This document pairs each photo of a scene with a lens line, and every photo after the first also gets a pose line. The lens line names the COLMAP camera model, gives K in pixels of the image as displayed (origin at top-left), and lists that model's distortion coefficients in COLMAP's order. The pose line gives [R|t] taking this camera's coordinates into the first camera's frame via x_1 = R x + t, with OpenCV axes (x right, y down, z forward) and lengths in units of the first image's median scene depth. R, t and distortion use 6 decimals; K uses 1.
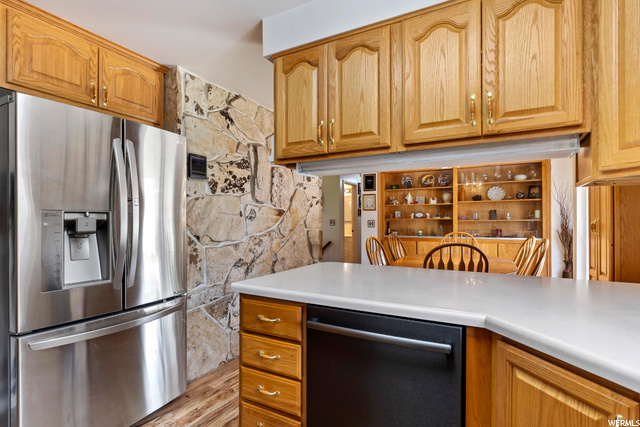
lens RADIAL K [[332.0, 0, 321.9], [0, 332.0, 219.1], [0, 0, 1]] dist [-0.011140, 0.010121]
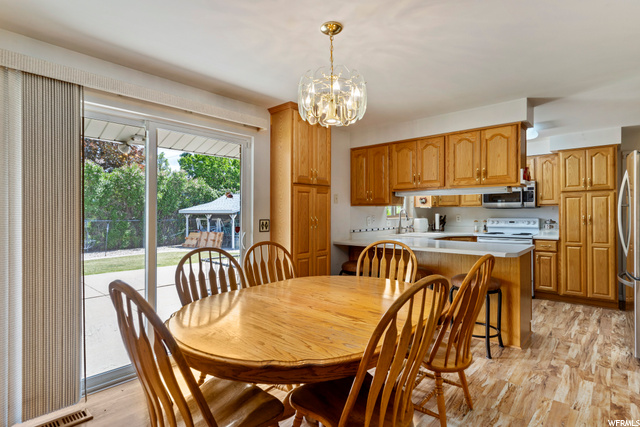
lens RADIAL K [[332.0, 0, 315.6], [0, 332.0, 211.2], [0, 0, 1]] dist [-0.011140, 0.010121]
pose [[-0.974050, 0.006262, 0.226244, 0.348136], [0.005504, 0.999977, -0.003980, -0.018630], [-0.226264, -0.002631, -0.974062, 1.855111]]
